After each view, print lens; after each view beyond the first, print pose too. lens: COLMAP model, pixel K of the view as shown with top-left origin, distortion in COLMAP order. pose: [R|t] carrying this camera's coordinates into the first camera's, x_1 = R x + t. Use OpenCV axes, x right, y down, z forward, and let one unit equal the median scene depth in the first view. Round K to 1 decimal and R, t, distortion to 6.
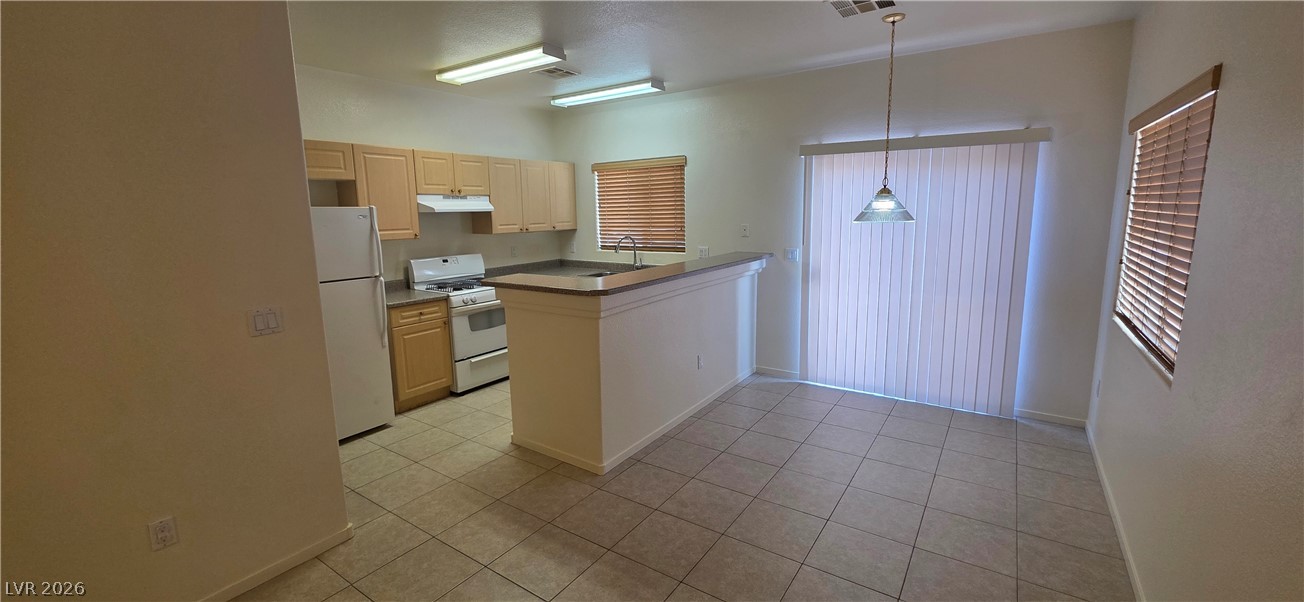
lens RADIAL K [[524.1, 0, 651.1], [0, 524.1, 296.5], [0, 0, 1]] dist [0.002550, 0.000578]
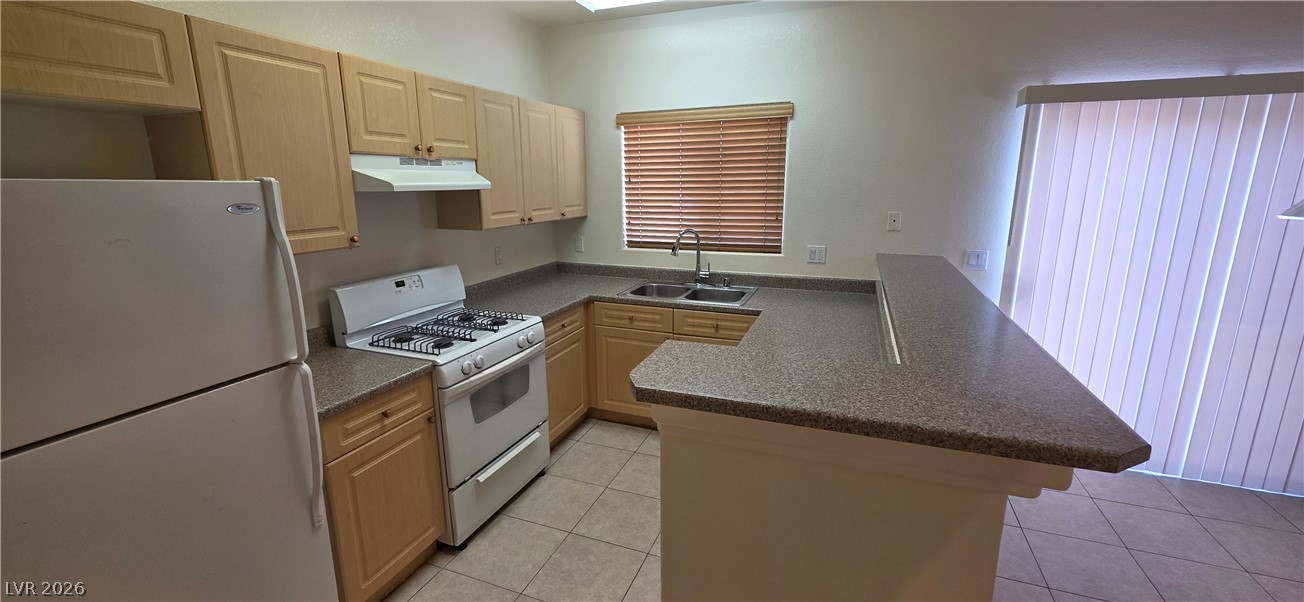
lens RADIAL K [[524.1, 0, 649.2], [0, 524.1, 296.2], [0, 0, 1]] dist [0.002550, 0.000578]
pose [[0.975134, -0.037889, 0.218354, -0.276096], [0.027403, 0.998330, 0.050855, -0.078727], [-0.219917, -0.043607, 0.974544, 0.450610]]
